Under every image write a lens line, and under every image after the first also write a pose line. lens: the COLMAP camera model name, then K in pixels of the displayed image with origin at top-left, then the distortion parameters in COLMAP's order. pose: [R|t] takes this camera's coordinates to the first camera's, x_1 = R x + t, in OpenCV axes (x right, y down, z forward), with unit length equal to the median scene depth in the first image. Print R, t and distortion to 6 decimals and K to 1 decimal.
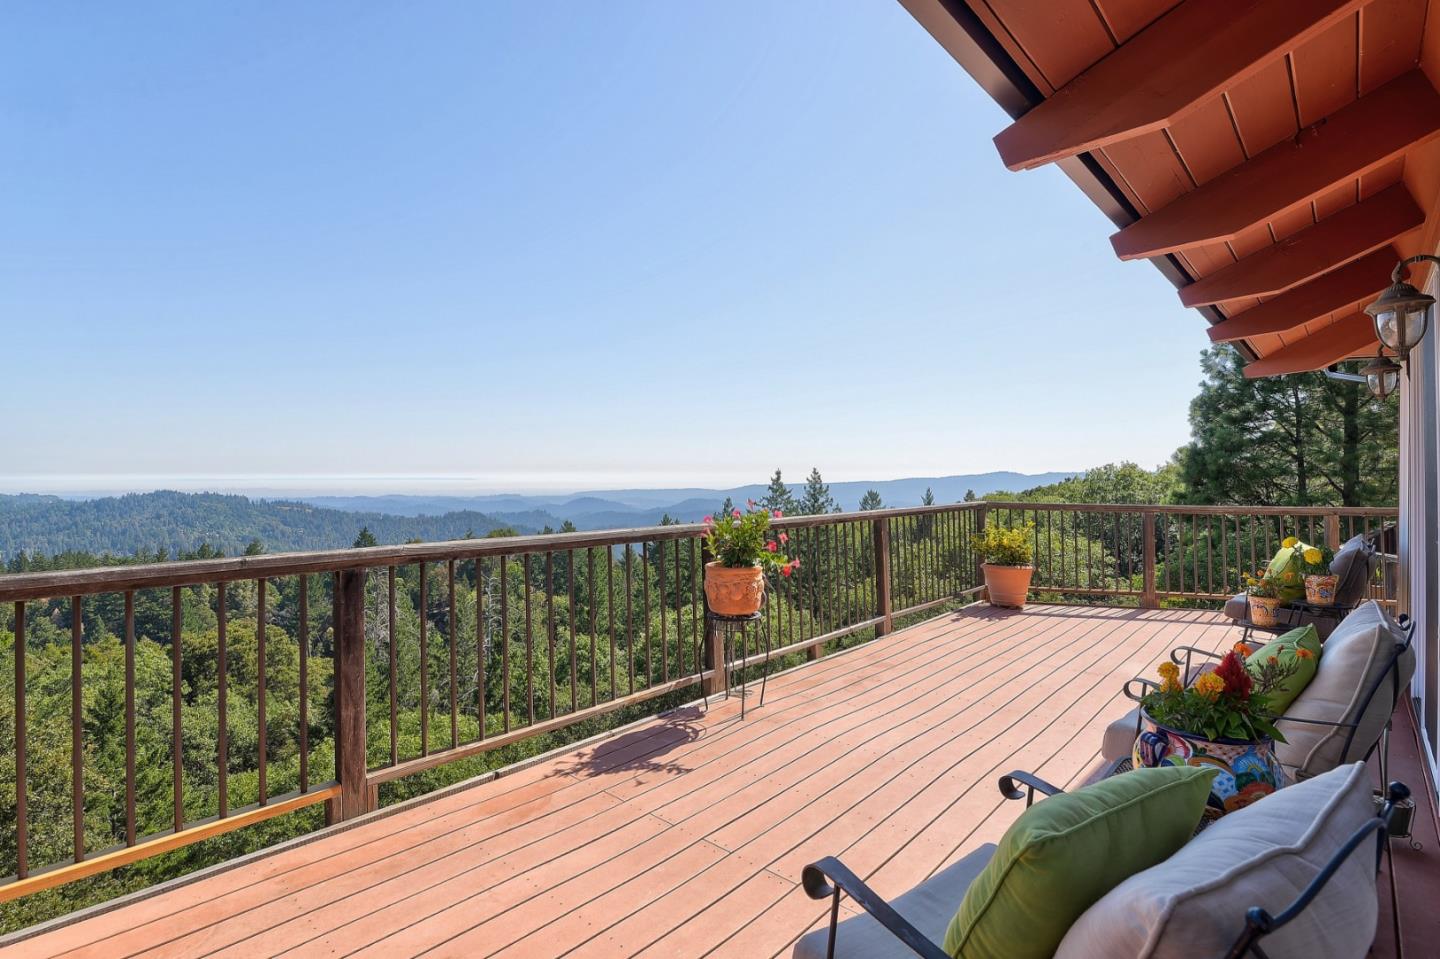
lens RADIAL K [[725.6, 0, 694.2], [0, 725.6, 481.9], [0, 0, 1]] dist [-0.006846, -0.000434]
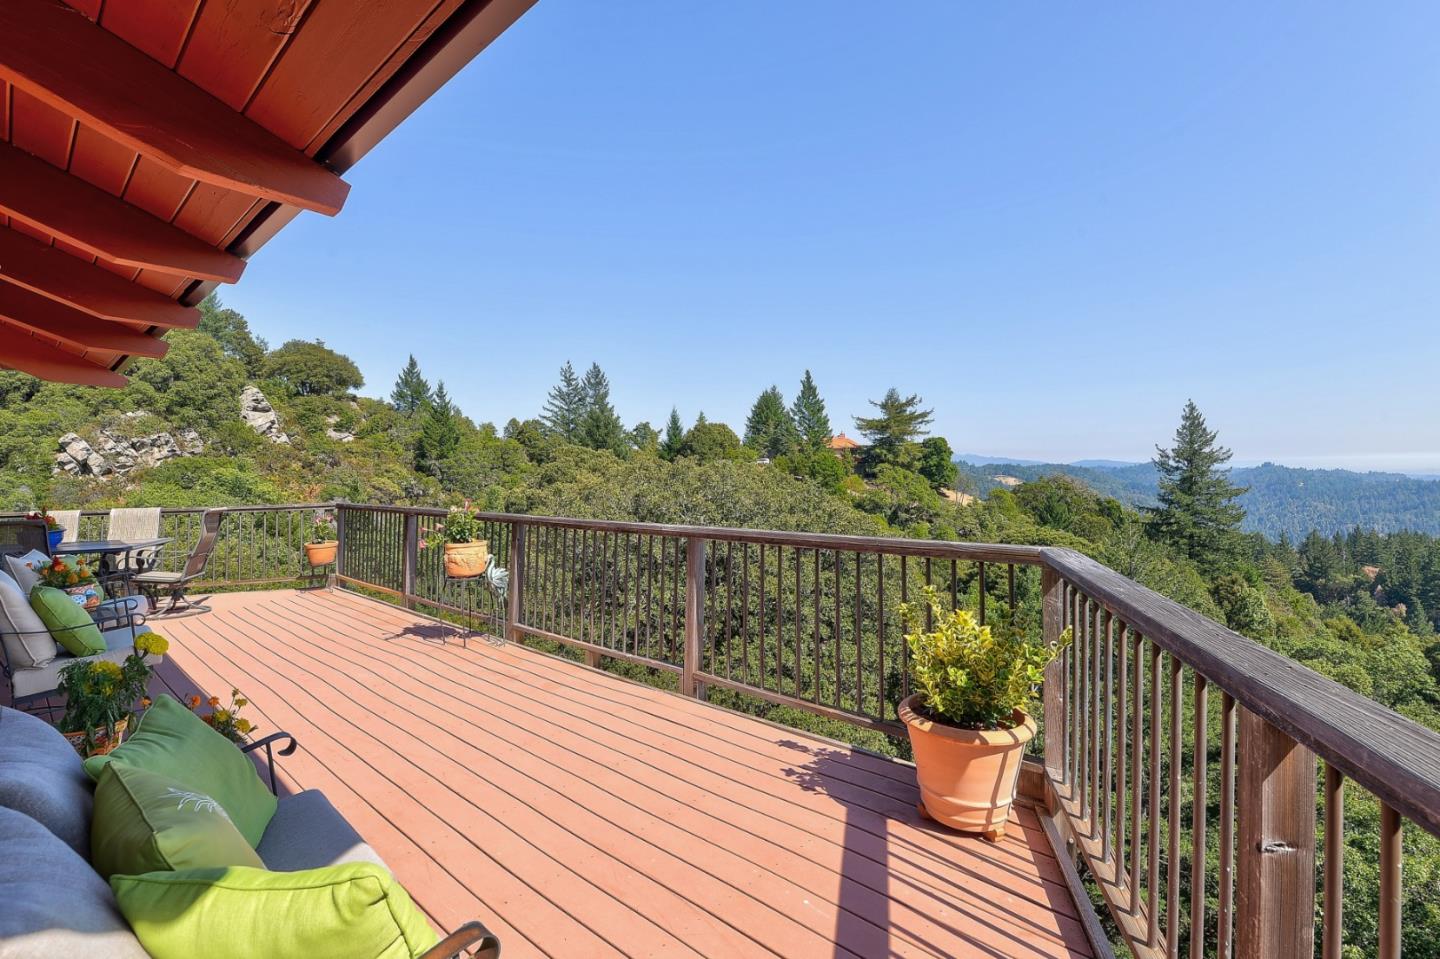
lens RADIAL K [[725.6, 0, 781.0], [0, 725.6, 441.8], [0, 0, 1]] dist [-0.006846, -0.000434]
pose [[0.009225, -0.032051, -0.999444, 0.139443], [0.009568, 0.999443, -0.031963, -0.003075], [0.999912, -0.009268, 0.009526, 0.149692]]
